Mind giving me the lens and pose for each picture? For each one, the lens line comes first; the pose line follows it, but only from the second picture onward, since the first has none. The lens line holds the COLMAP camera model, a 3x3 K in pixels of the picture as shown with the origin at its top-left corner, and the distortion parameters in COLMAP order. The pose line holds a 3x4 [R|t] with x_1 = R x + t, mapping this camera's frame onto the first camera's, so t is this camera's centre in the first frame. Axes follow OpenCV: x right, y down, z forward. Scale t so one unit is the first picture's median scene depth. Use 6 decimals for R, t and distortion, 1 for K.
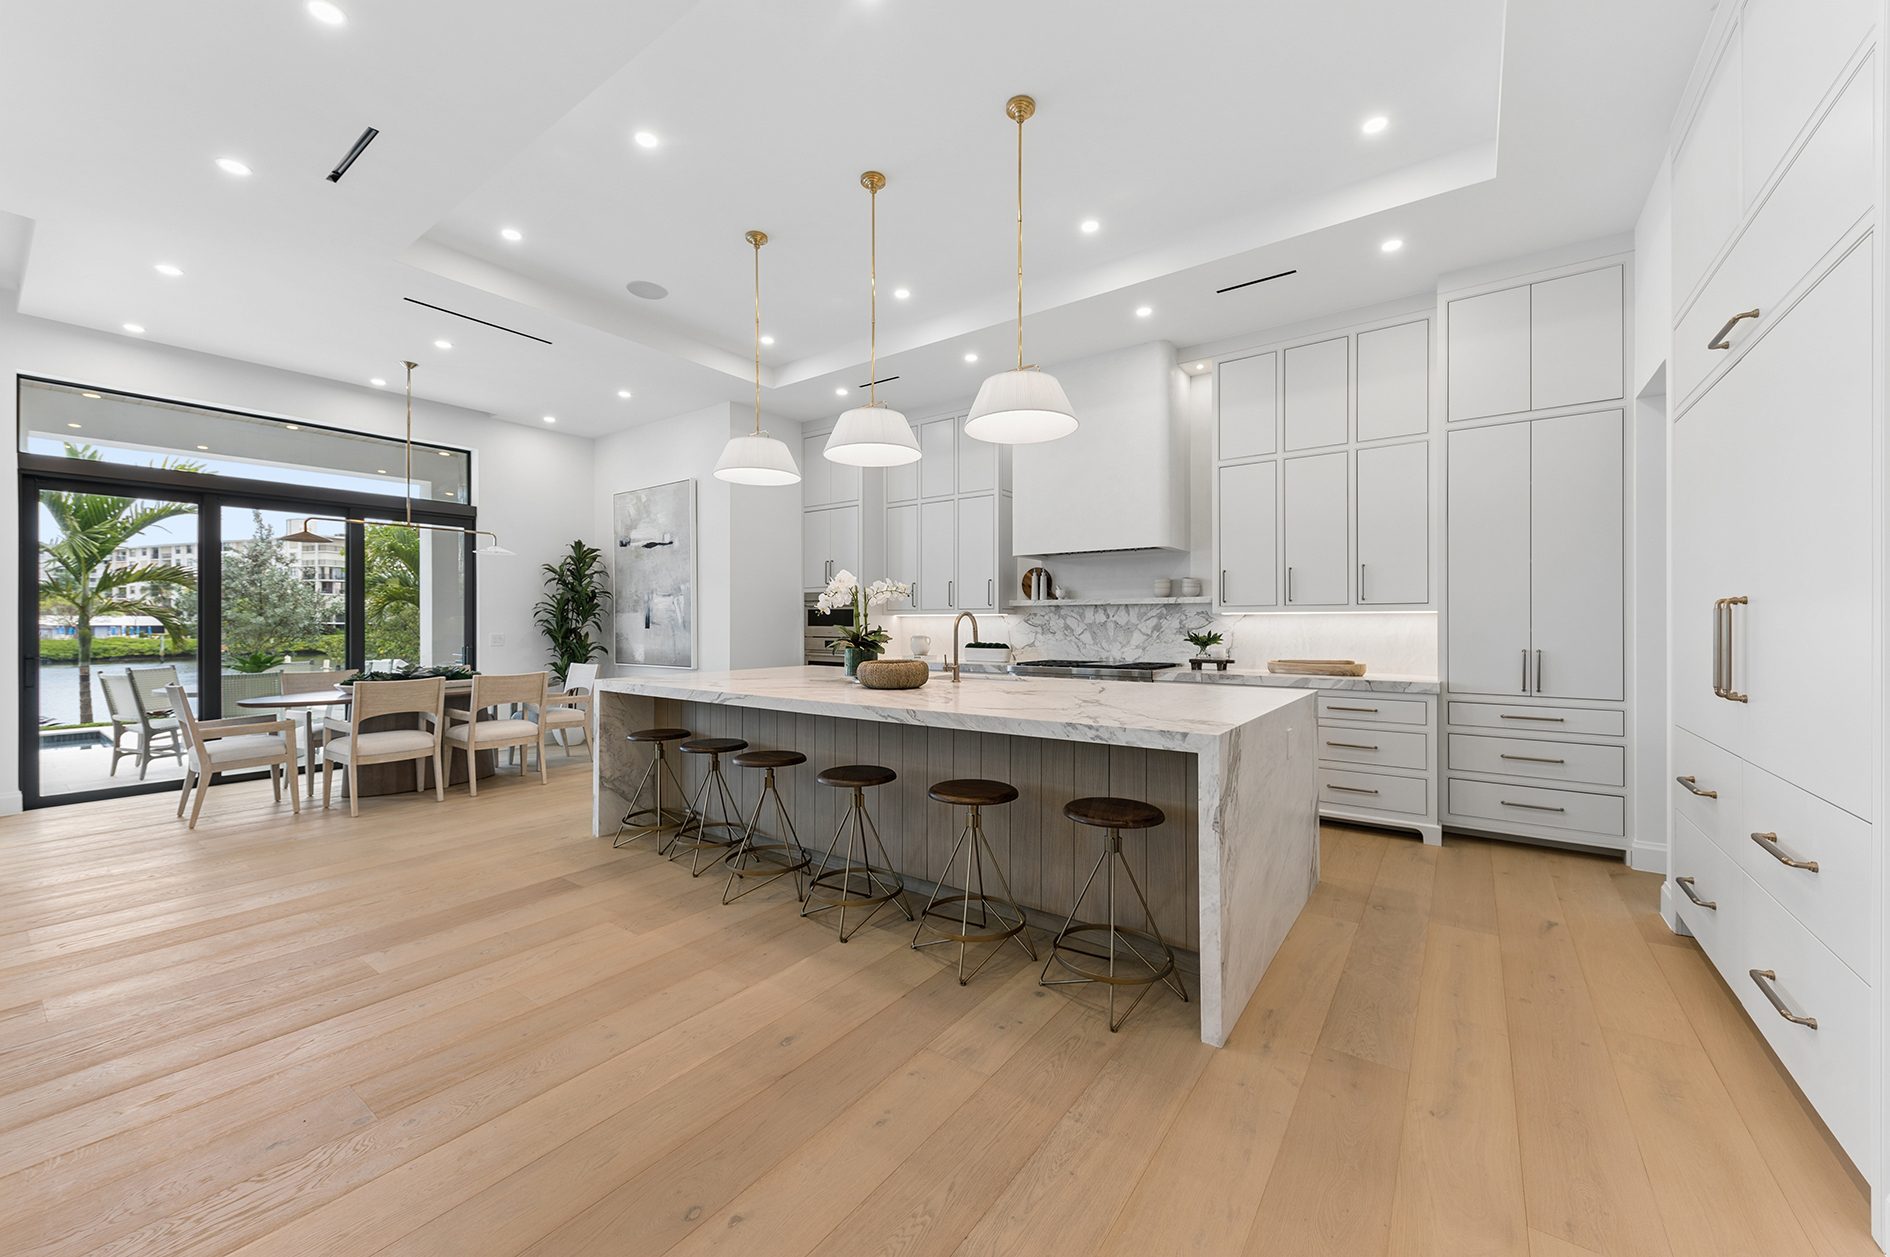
lens RADIAL K [[712.3, 0, 929.7], [0, 712.3, 618.2], [0, 0, 1]] dist [0.018944, -0.001965]
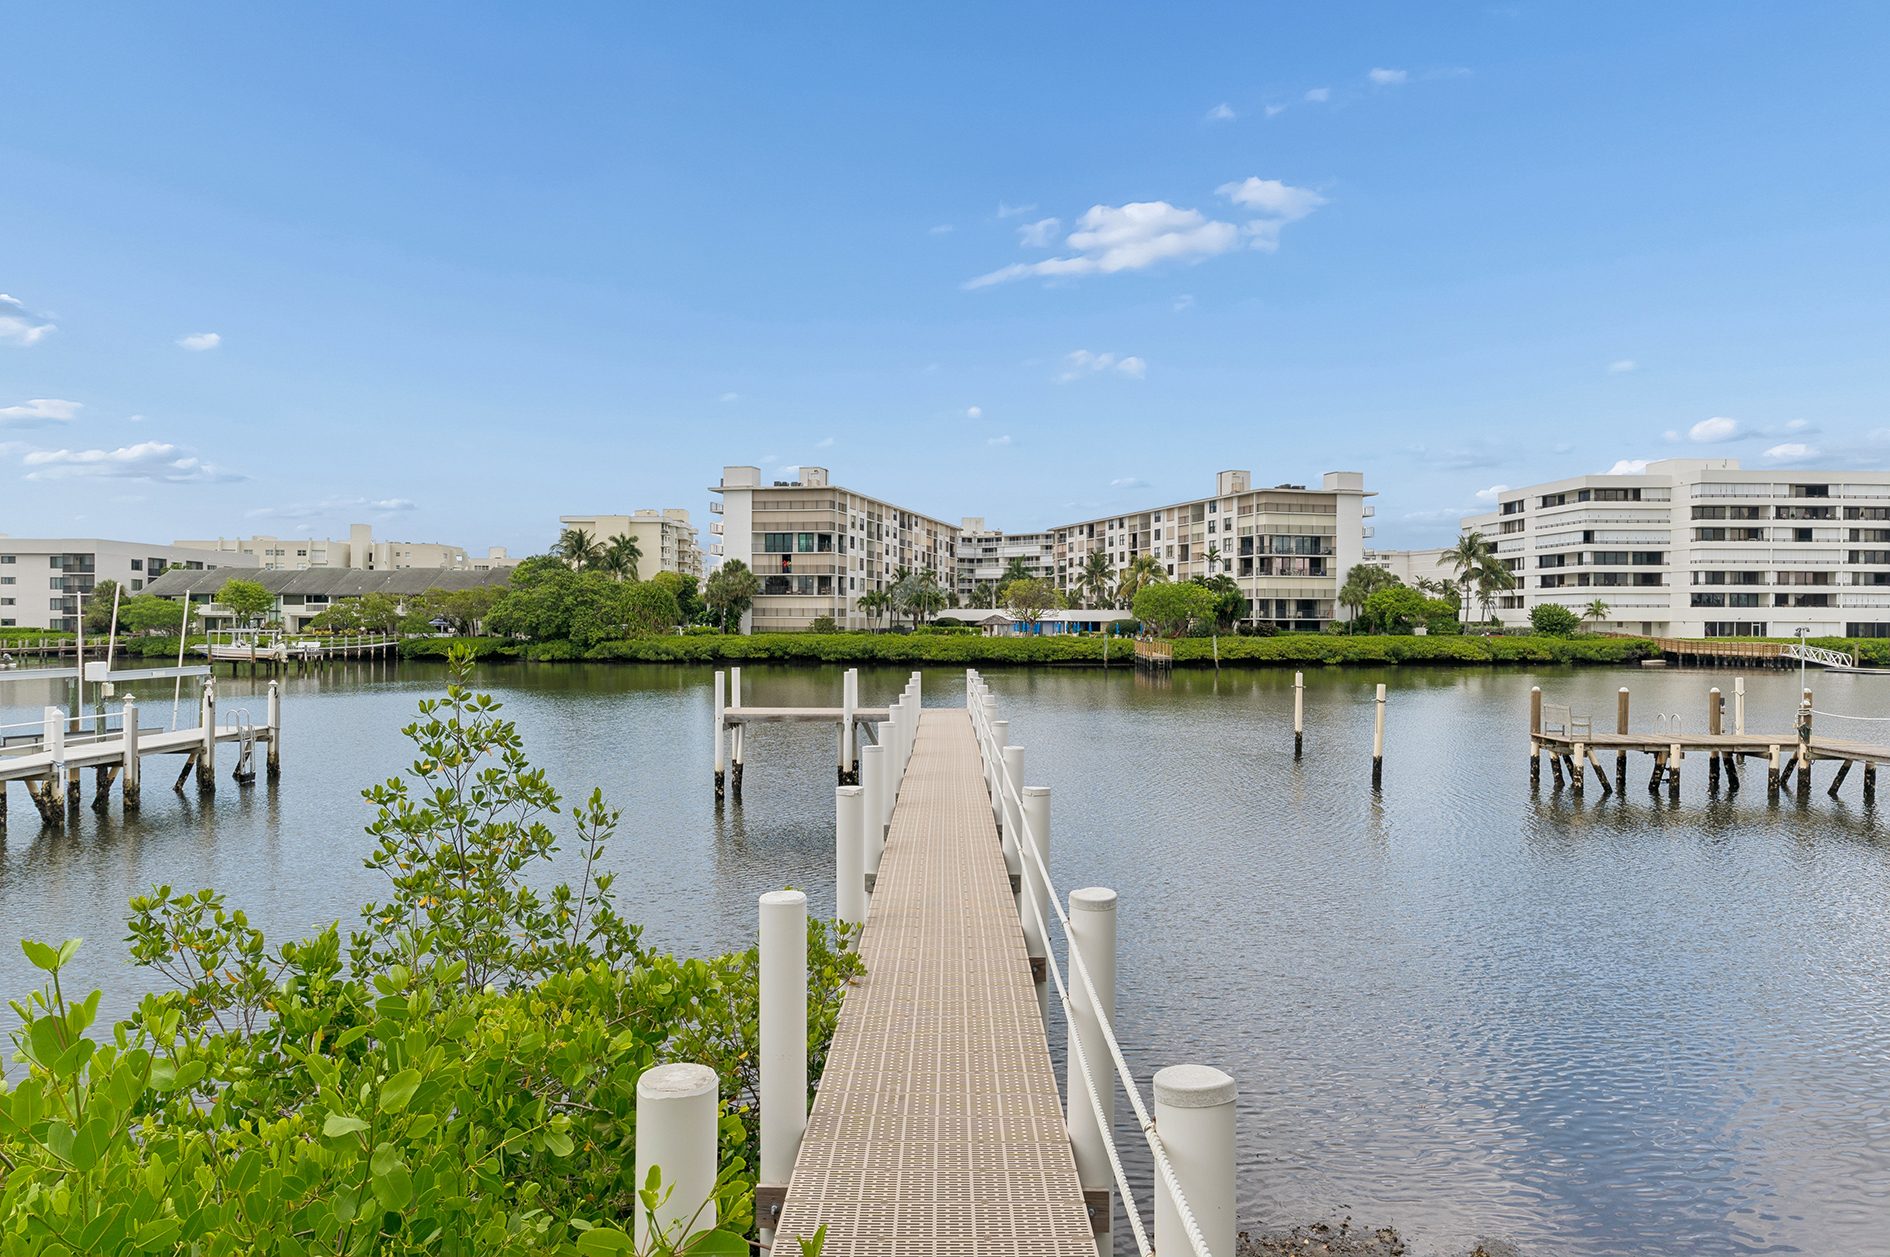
lens RADIAL K [[1256.2, 0, 947.8], [0, 1256.2, 636.0], [0, 0, 1]] dist [0.004232, -0.002737]
pose [[0.601470, 0.014965, -0.798755, -2.610299], [-0.001543, 0.999844, 0.017571, 0.077994], [0.798894, -0.009336, 0.601400, 1.977673]]
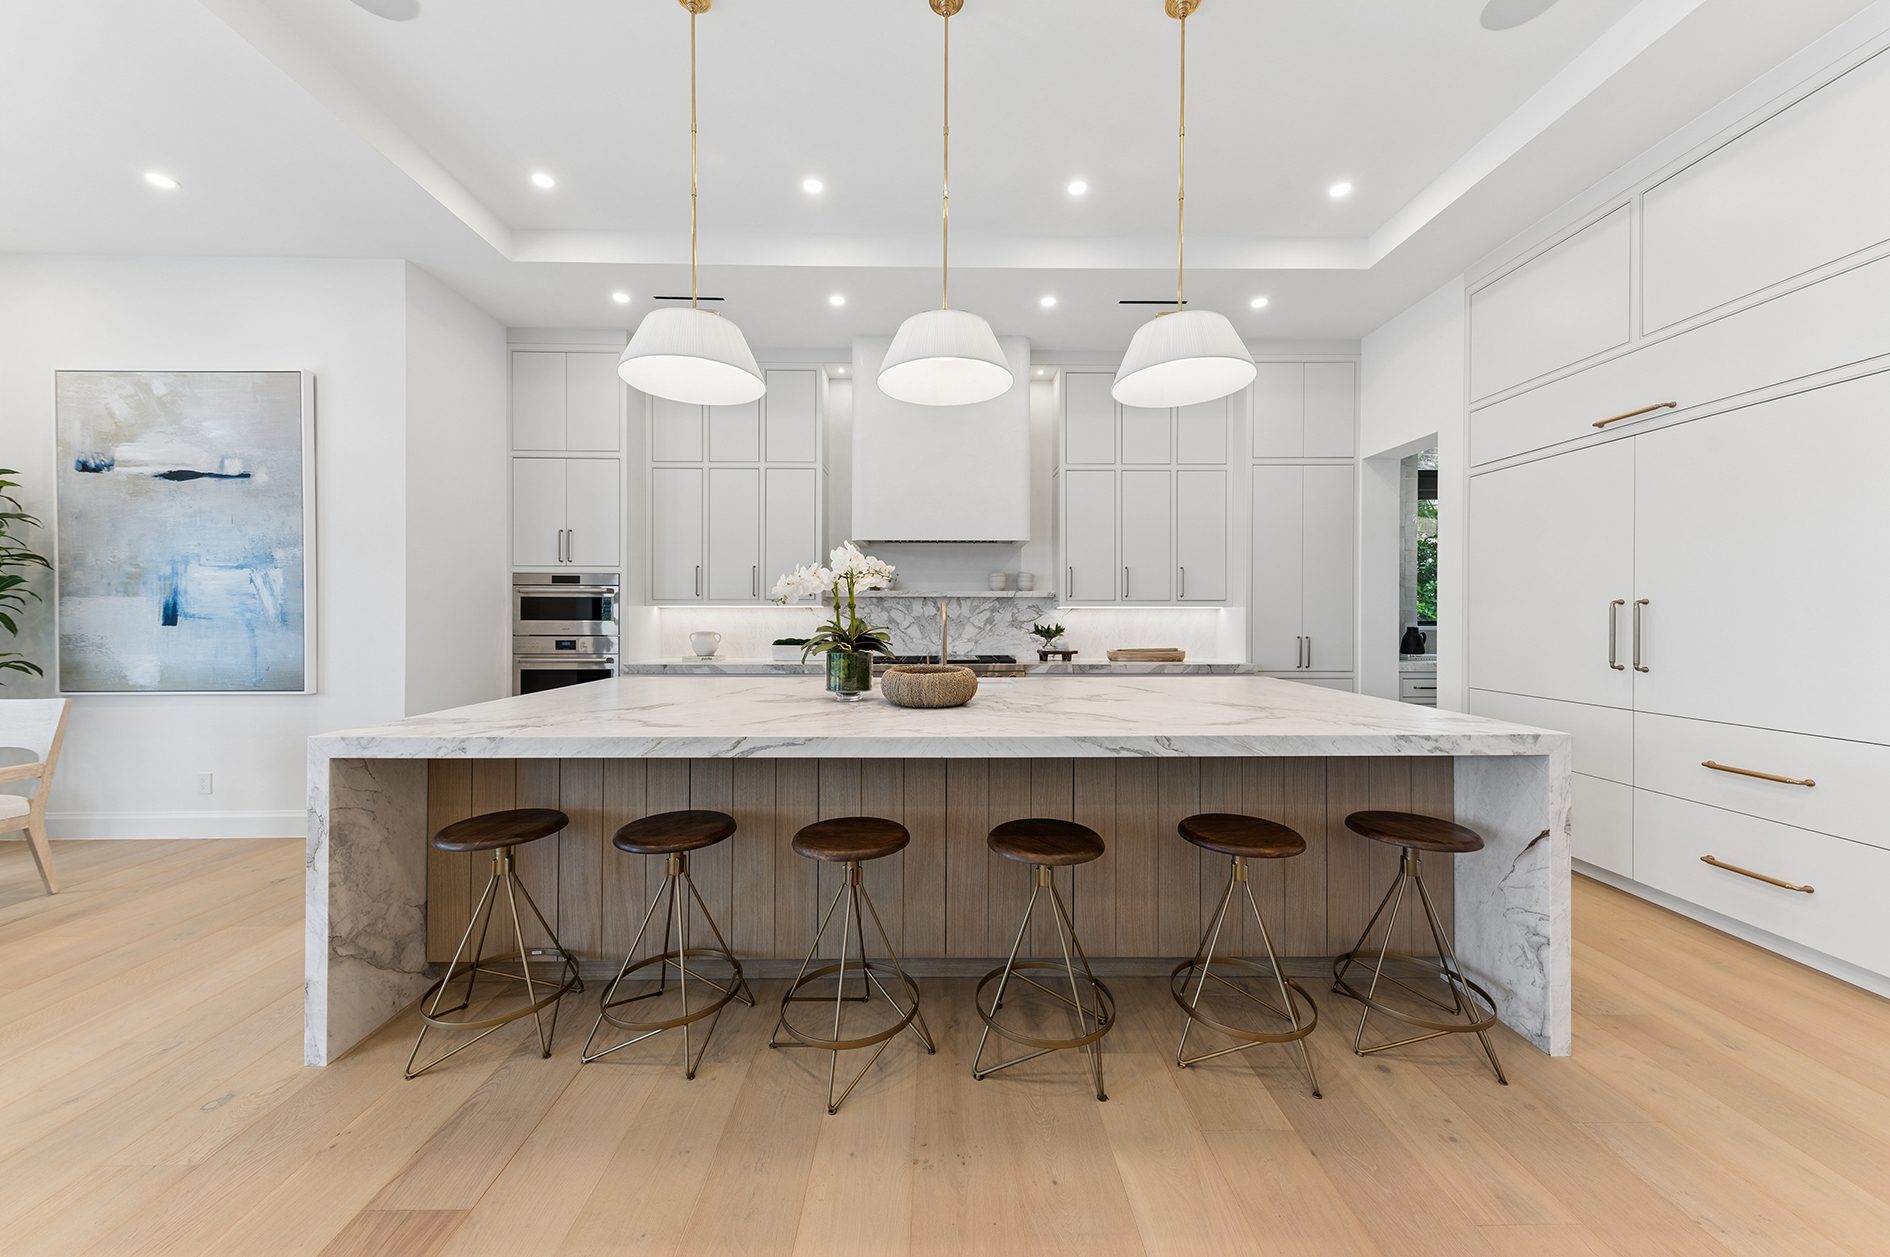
lens RADIAL K [[662.0, 0, 972.4], [0, 662.0, 614.6], [0, 0, 1]] dist [0.007448, -0.001991]
pose [[0.794989, 0.001896, 0.606621, -0.281042], [-0.004944, 0.999982, 0.003354, 0.001368], [-0.606603, -0.005666, 0.794984, 0.279855]]
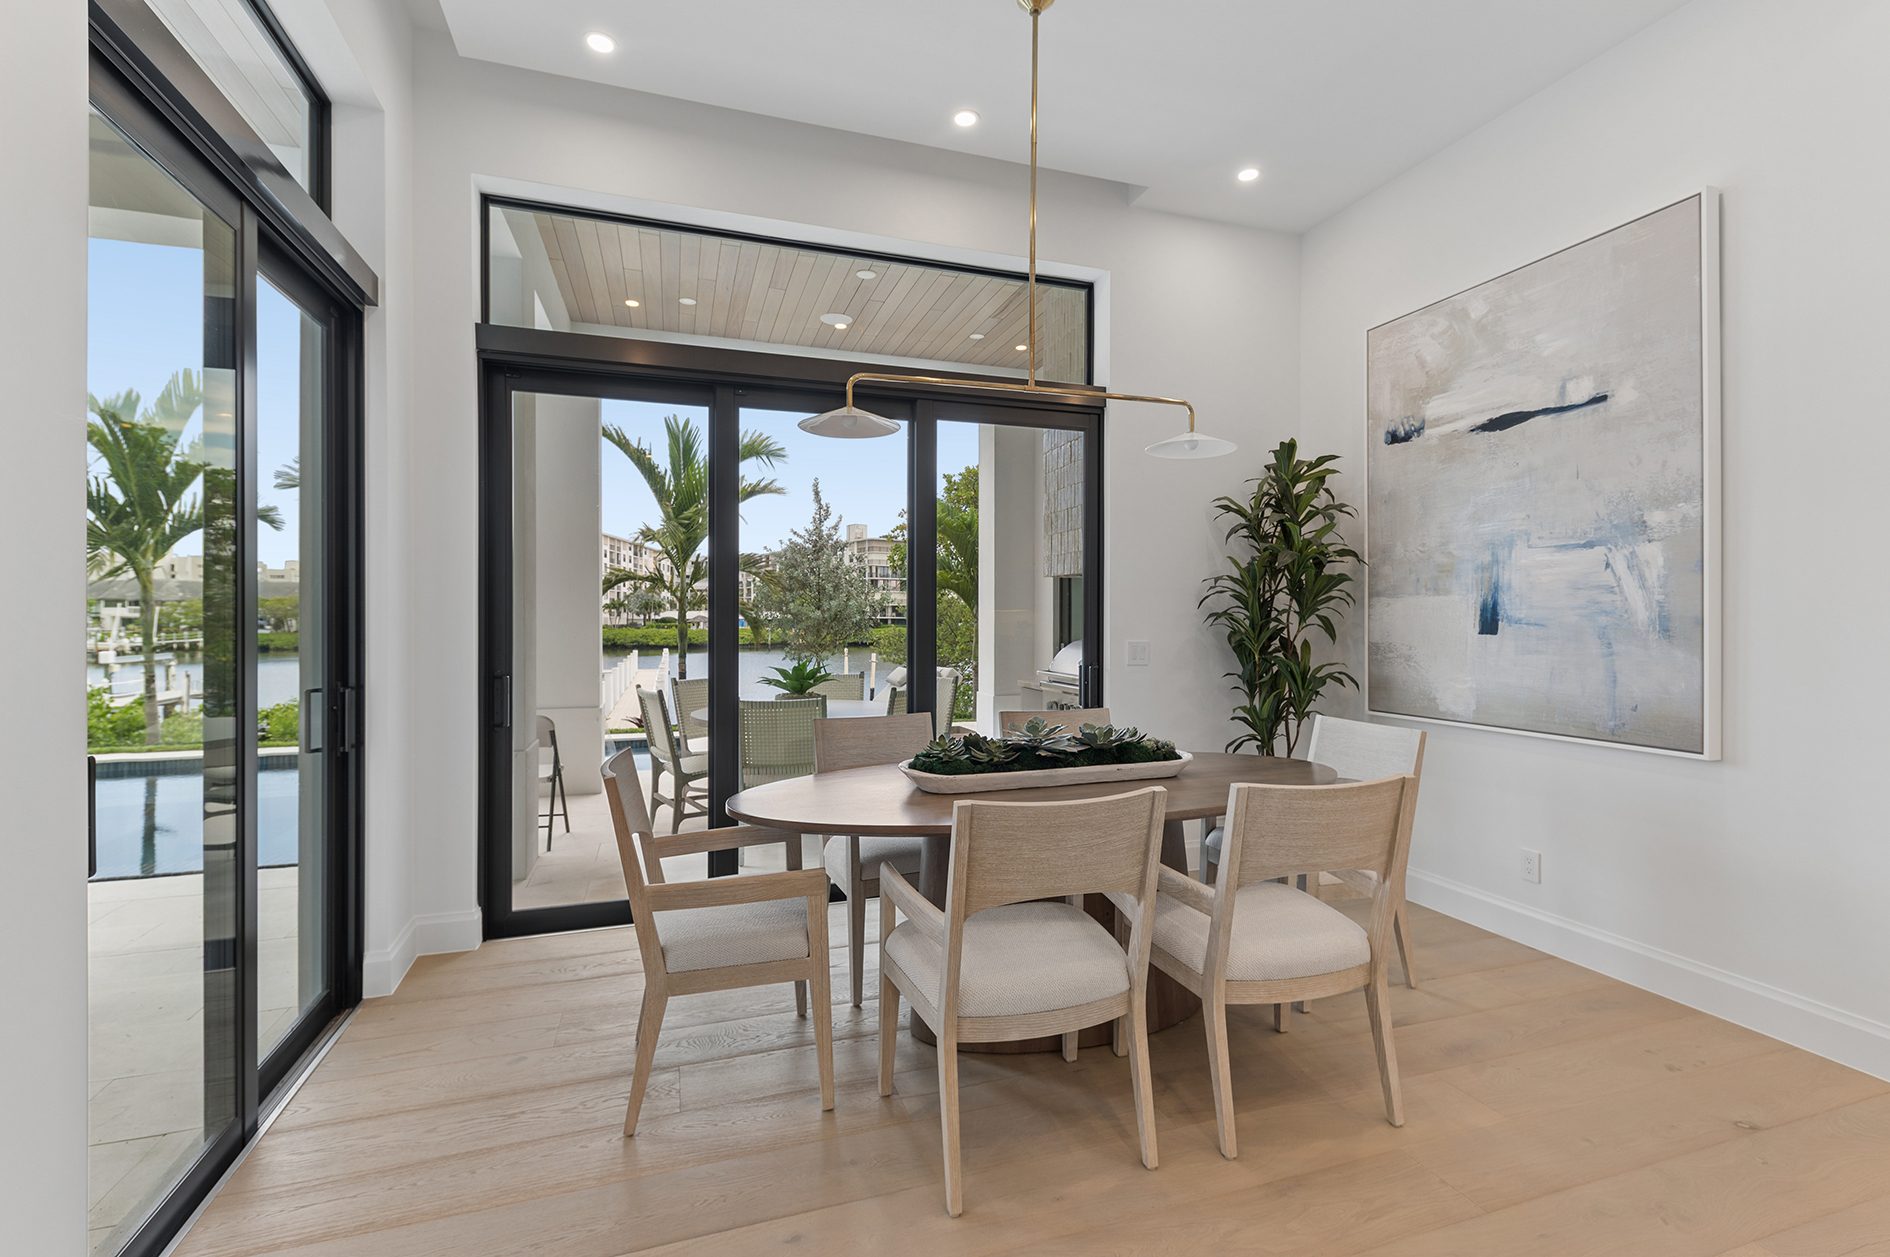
lens RADIAL K [[851.5, 0, 930.5], [0, 851.5, 619.9], [0, 0, 1]] dist [0.013272, -0.001206]
pose [[0.808081, 0.005148, -0.589049, -0.479376], [-0.000840, 0.999971, 0.007586, 0.003946], [0.589071, -0.005635, 0.808062, 0.566262]]
